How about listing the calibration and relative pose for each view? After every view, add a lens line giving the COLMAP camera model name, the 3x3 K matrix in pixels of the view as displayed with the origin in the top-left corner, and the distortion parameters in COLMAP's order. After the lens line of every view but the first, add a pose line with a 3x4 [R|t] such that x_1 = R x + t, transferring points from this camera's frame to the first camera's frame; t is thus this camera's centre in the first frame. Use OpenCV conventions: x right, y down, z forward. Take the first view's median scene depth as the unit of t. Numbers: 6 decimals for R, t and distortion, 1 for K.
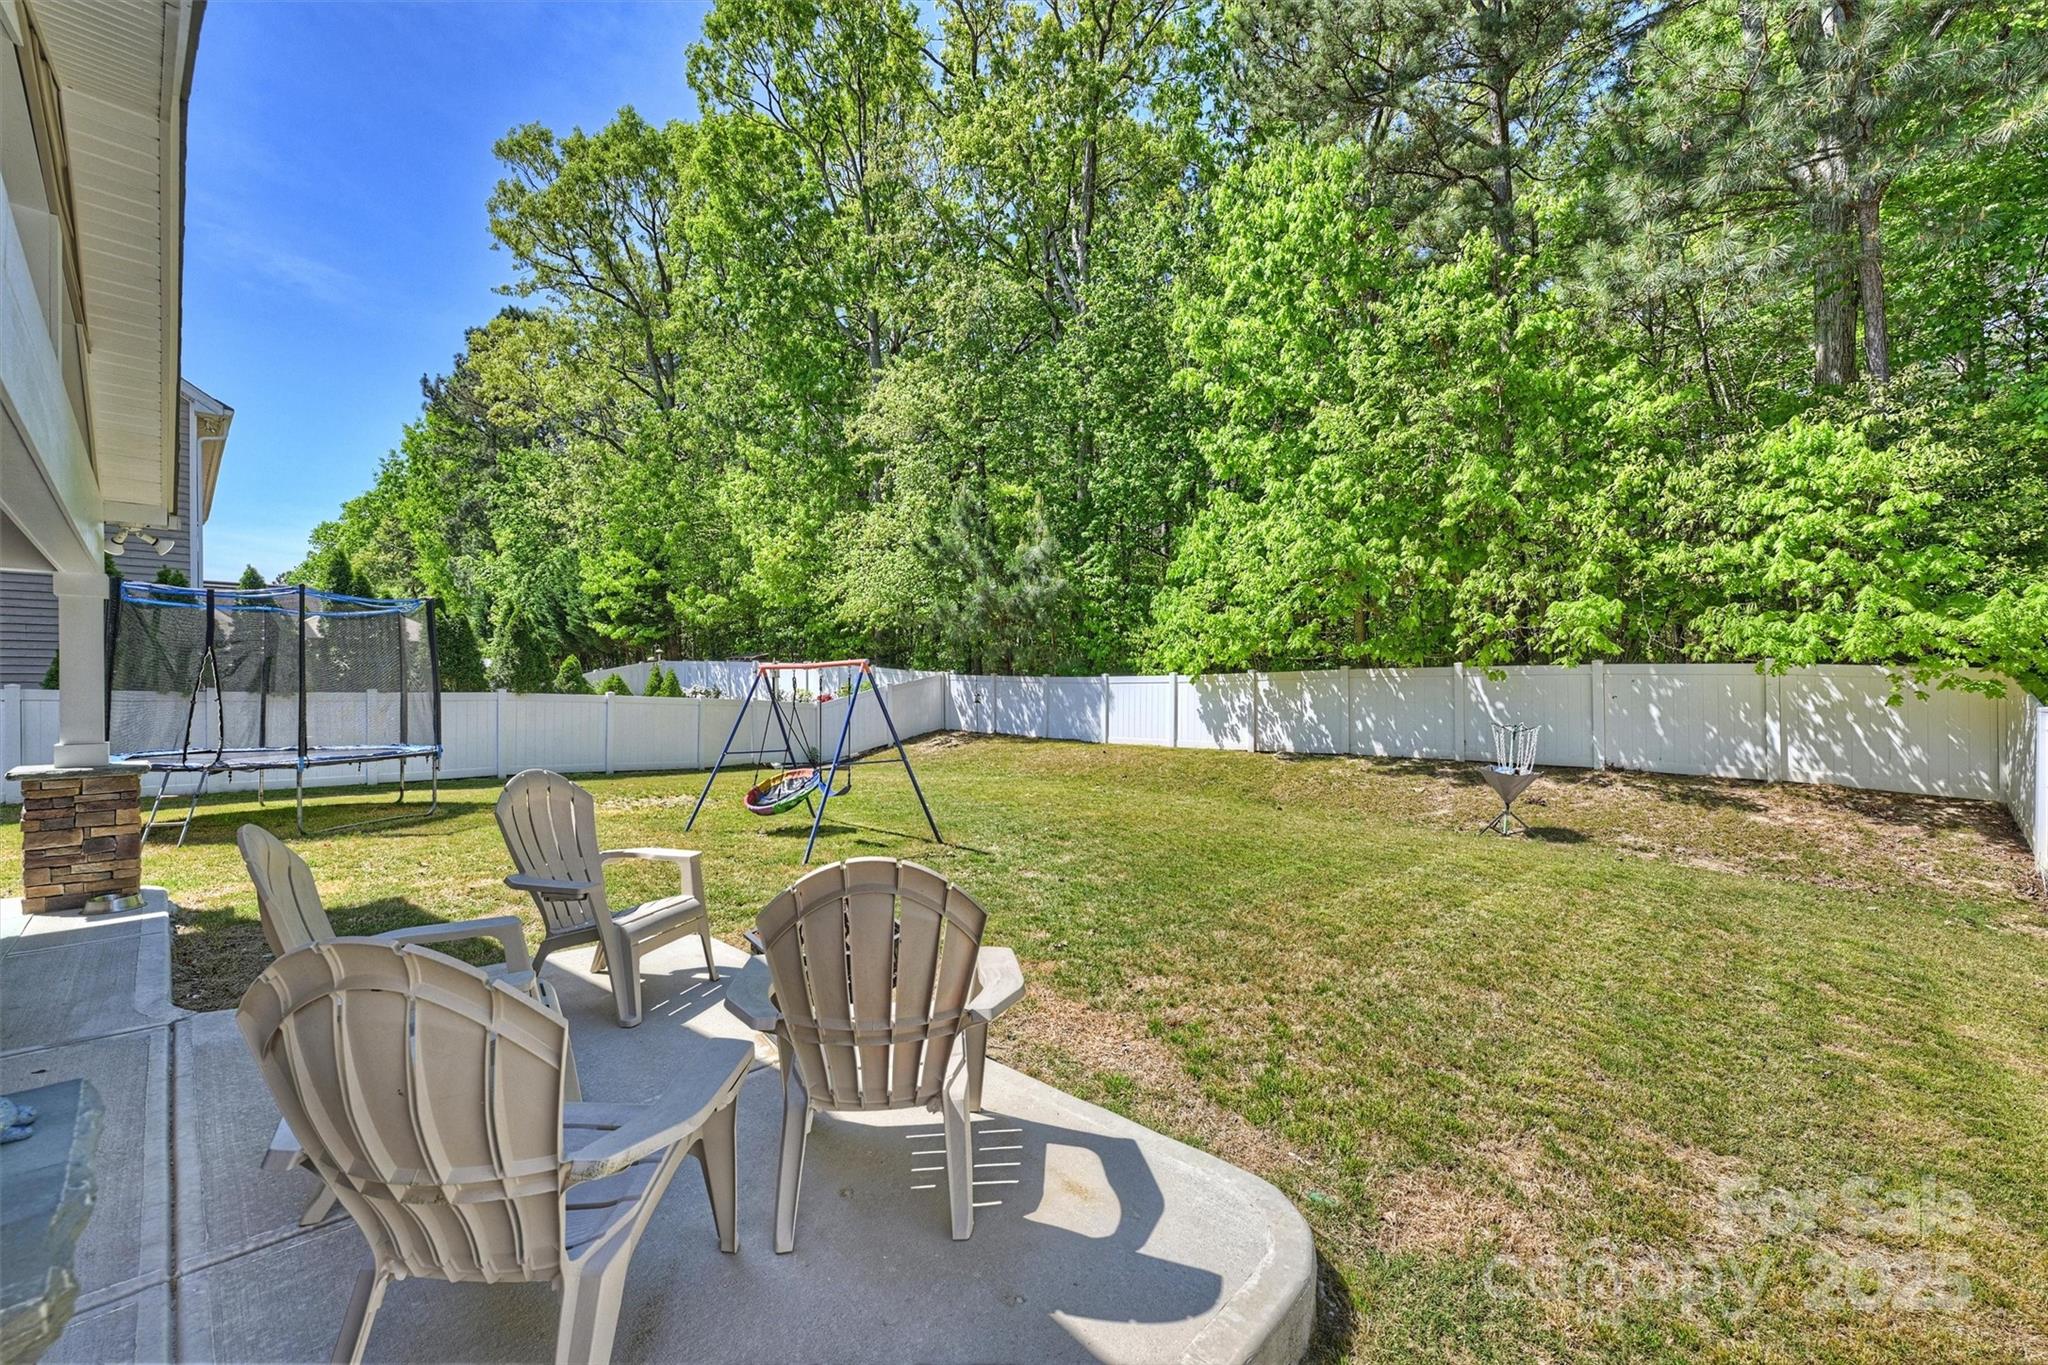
lens RADIAL K [[857.8, 0, 1013.7], [0, 857.8, 684.6], [0, 0, 1]] dist [0.001810, -0.001567]
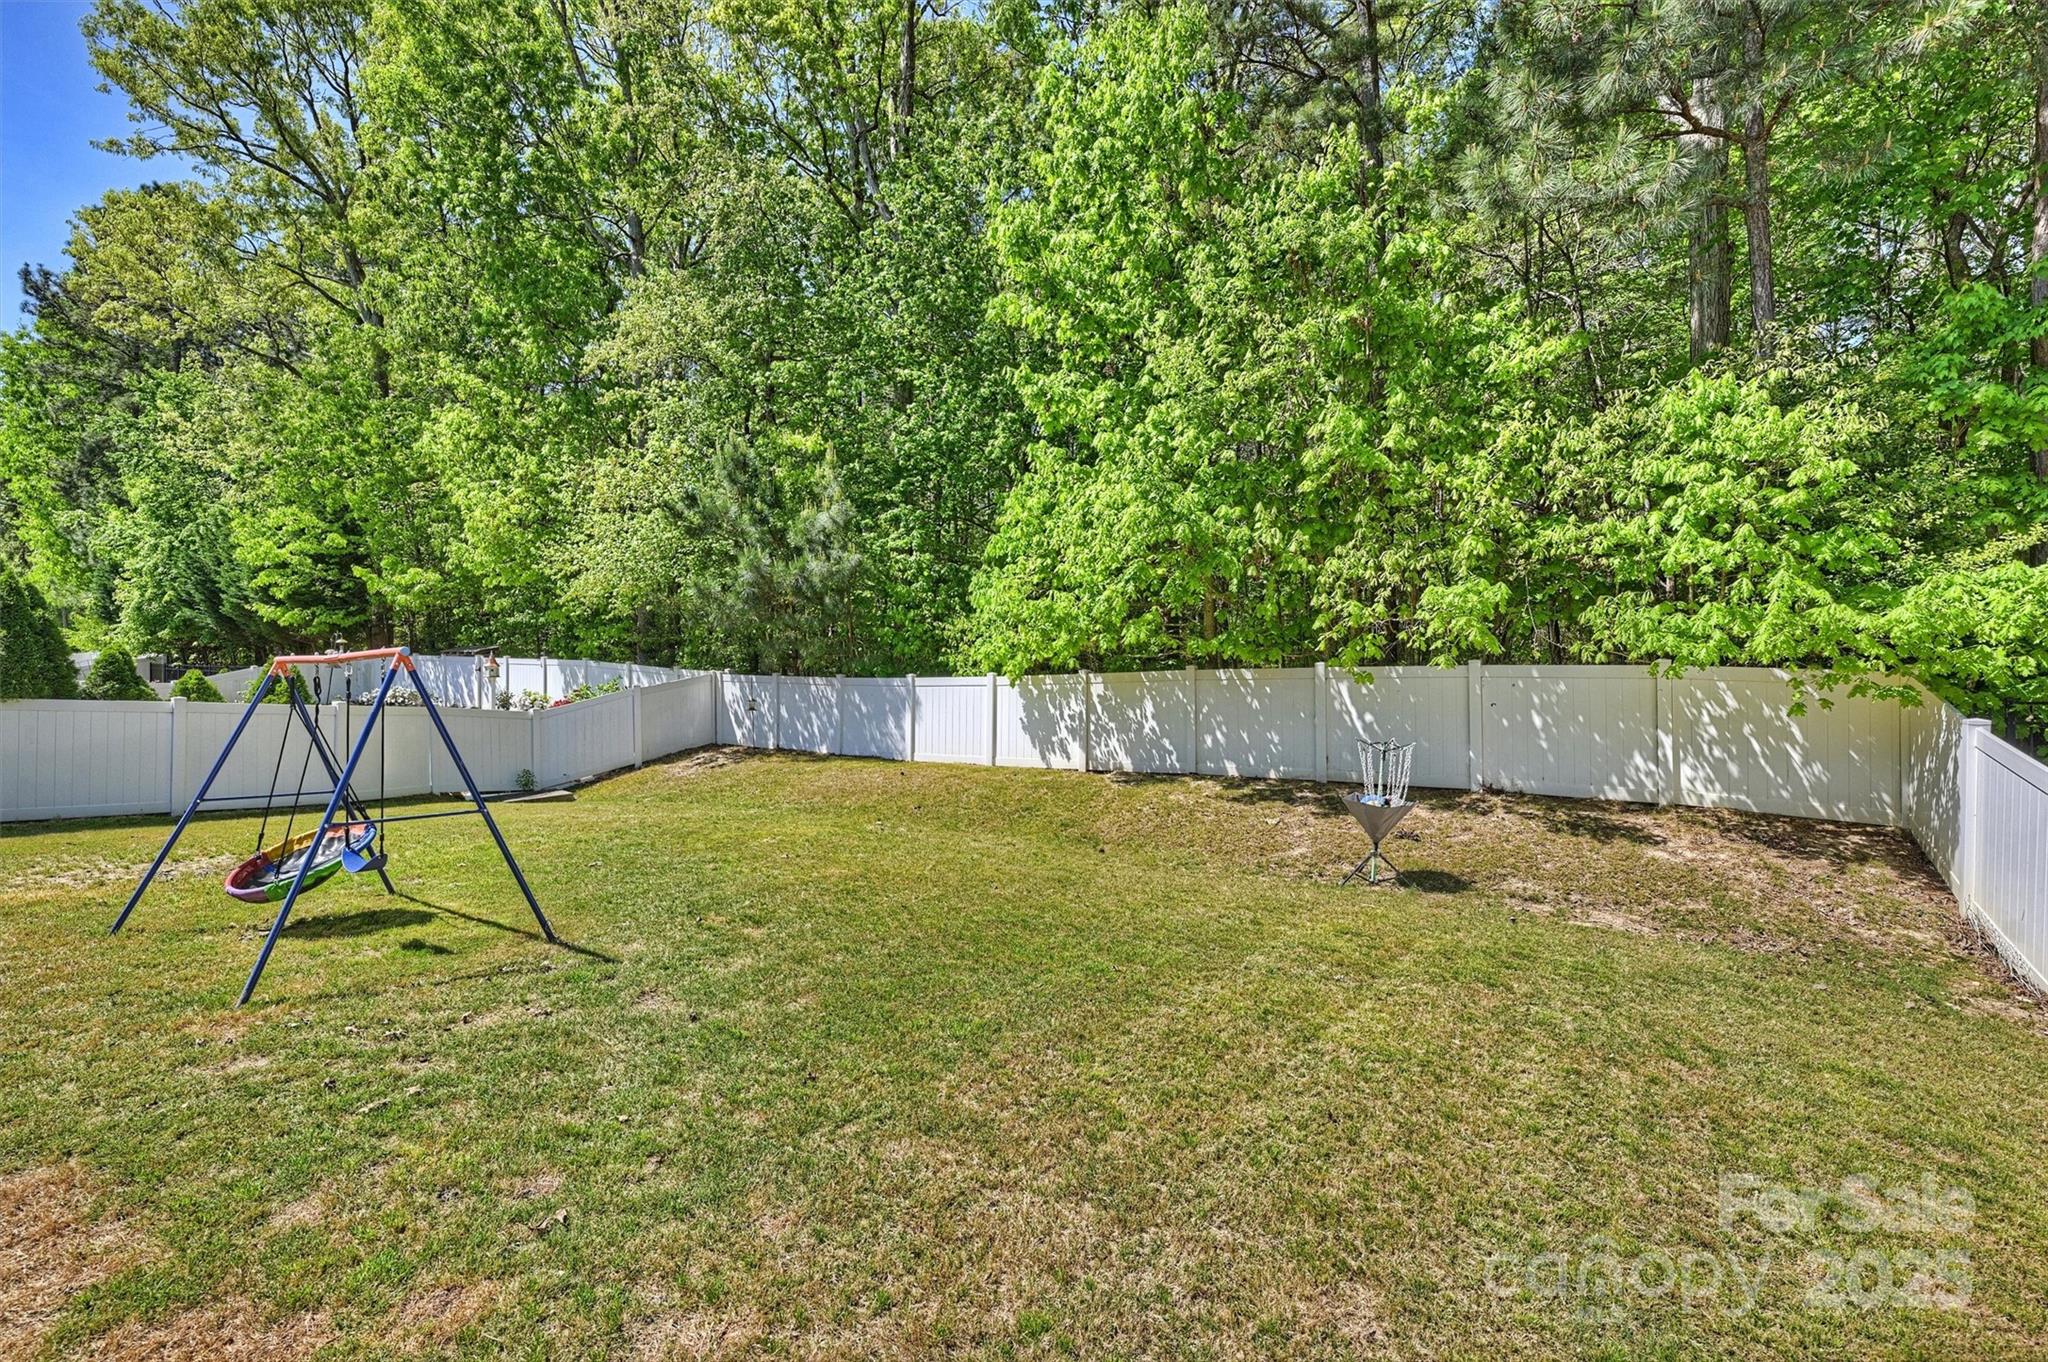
lens RADIAL K [[956.5, 0, 1029.4], [0, 956.5, 683.6], [0, 0, 1]] dist [-0.003890, 0.002617]
pose [[0.984284, 0.002998, 0.176566, 0.077546], [-0.002483, 0.999992, -0.003136, -0.001632], [-0.176574, 0.002648, 0.984284, 0.139564]]
